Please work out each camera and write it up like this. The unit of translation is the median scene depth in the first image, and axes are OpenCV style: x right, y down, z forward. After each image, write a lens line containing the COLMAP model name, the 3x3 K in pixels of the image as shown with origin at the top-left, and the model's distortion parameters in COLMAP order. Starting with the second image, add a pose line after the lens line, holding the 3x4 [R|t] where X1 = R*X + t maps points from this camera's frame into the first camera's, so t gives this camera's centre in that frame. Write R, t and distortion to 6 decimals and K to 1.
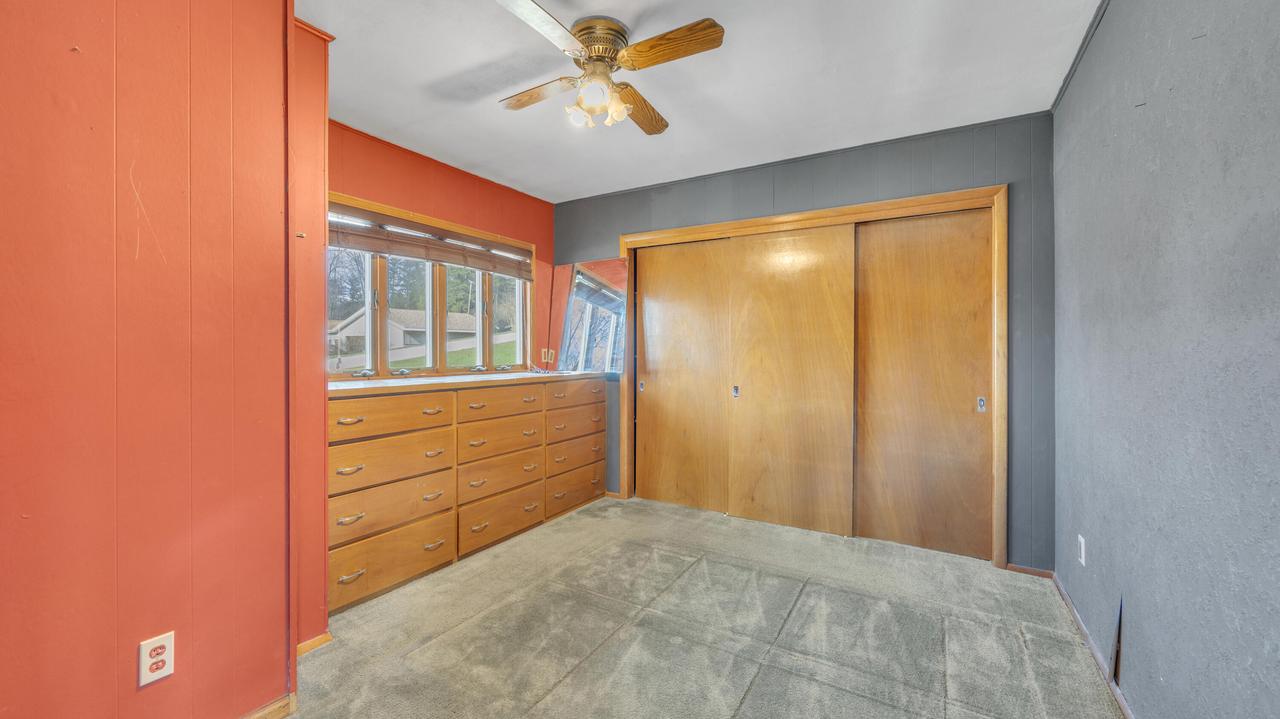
lens RADIAL K [[498.6, 0, 633.0], [0, 498.6, 352.6], [0, 0, 1]] dist [0.002625, 0.000148]
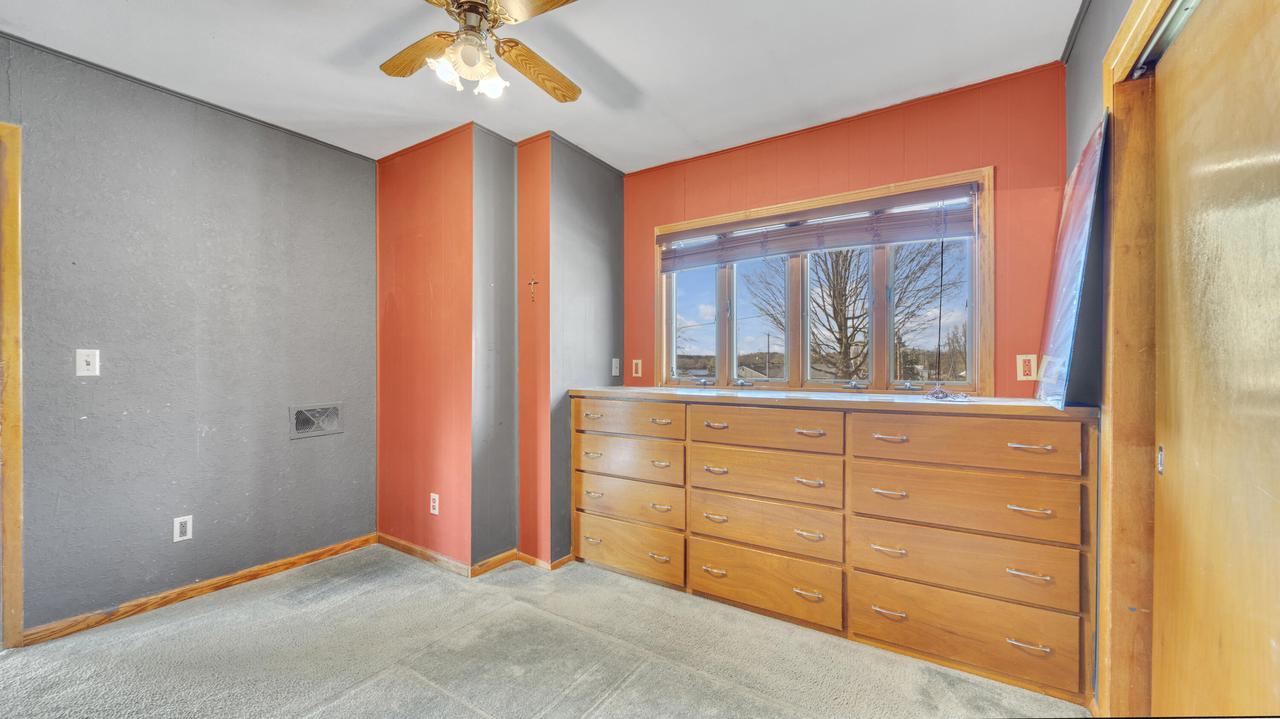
lens RADIAL K [[498.6, 0, 630.6], [0, 498.6, 363.8], [0, 0, 1]] dist [0.002625, 0.000148]
pose [[-0.039180, 0.007367, -0.999205, 0.441074], [-0.001326, 0.999972, 0.007425, -0.002653], [0.999231, 0.001616, -0.039170, 0.739895]]
